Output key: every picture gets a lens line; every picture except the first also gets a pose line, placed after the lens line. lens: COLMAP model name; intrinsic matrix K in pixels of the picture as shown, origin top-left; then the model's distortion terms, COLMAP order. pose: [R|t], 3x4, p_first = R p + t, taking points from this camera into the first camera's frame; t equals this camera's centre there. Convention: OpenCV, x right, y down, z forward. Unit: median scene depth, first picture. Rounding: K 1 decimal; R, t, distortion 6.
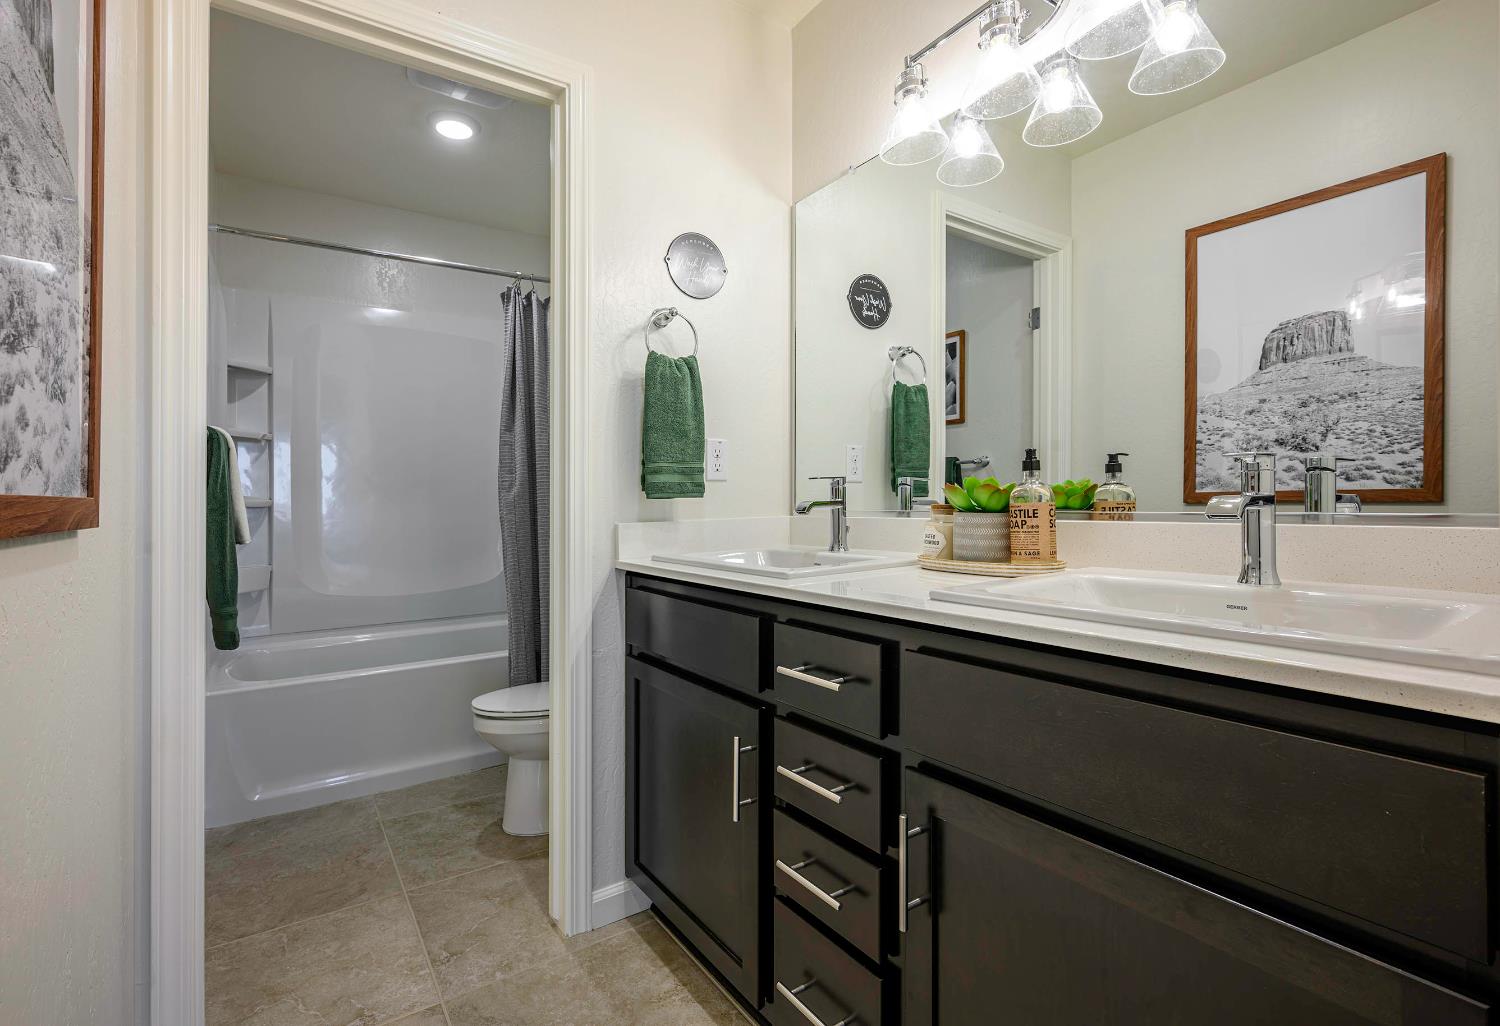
lens RADIAL K [[705.4, 0, 752.6], [0, 705.4, 502.9], [0, 0, 1]] dist [-0.004219, -0.000673]
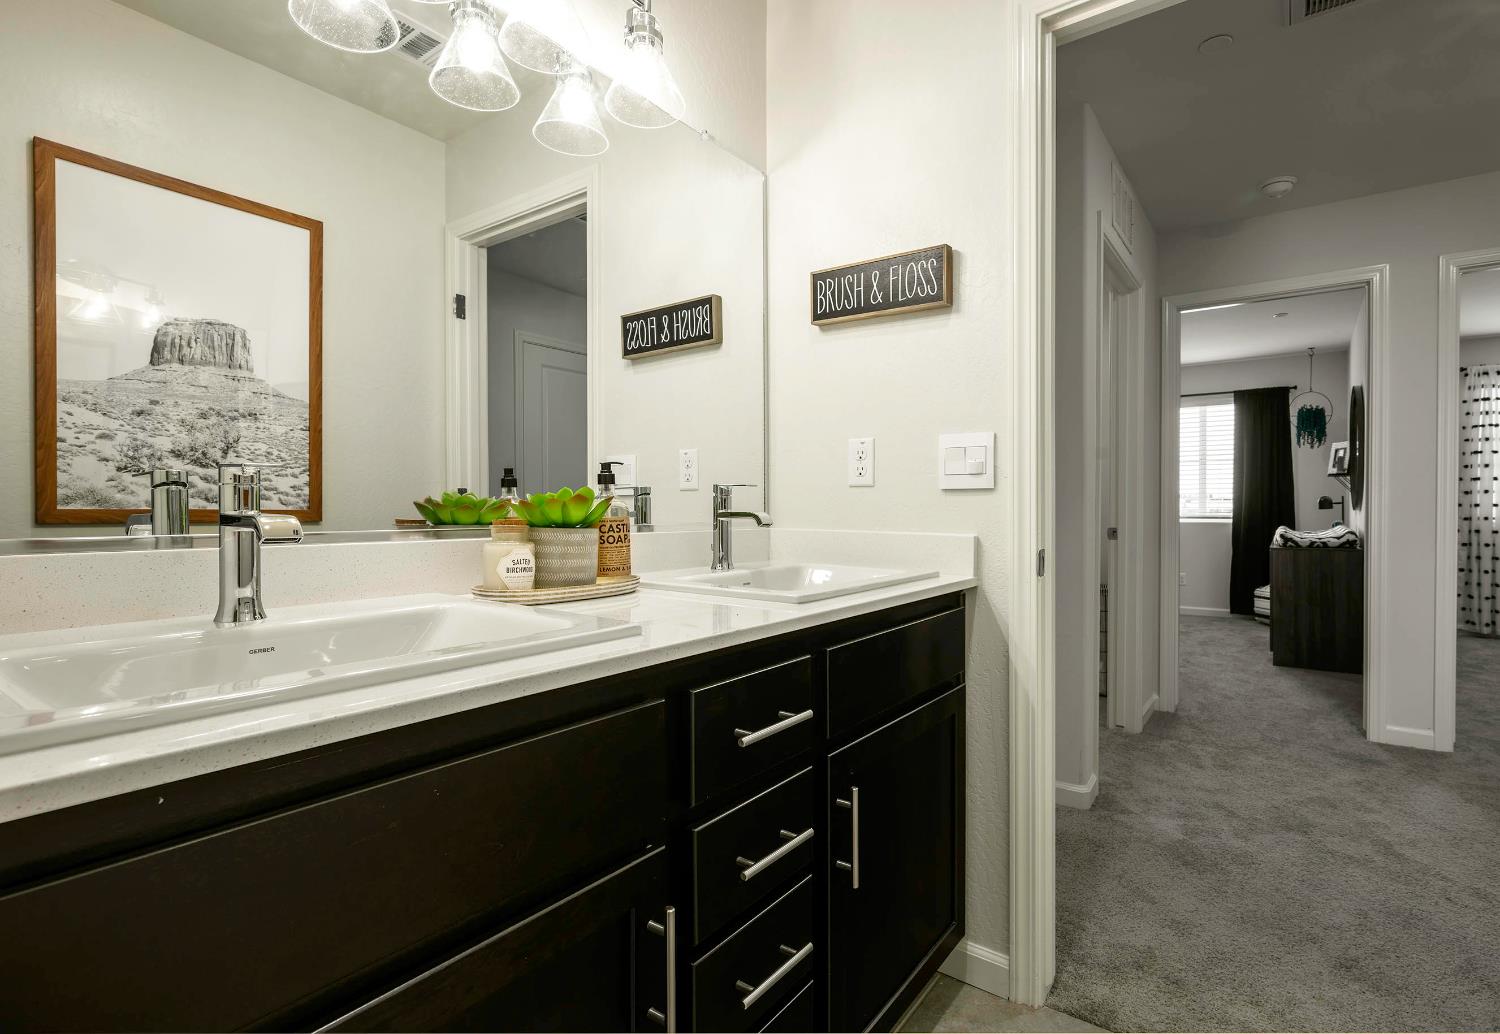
lens RADIAL K [[764.2, 0, 756.3], [0, 764.2, 522.0], [0, 0, 1]] dist [0.006012, 0.000734]
pose [[-0.337137, 0.002740, 0.941452, -0.399975], [0.007471, 0.999972, -0.000235, 0.004189], [-0.941426, 0.006954, -0.337148, 0.661817]]
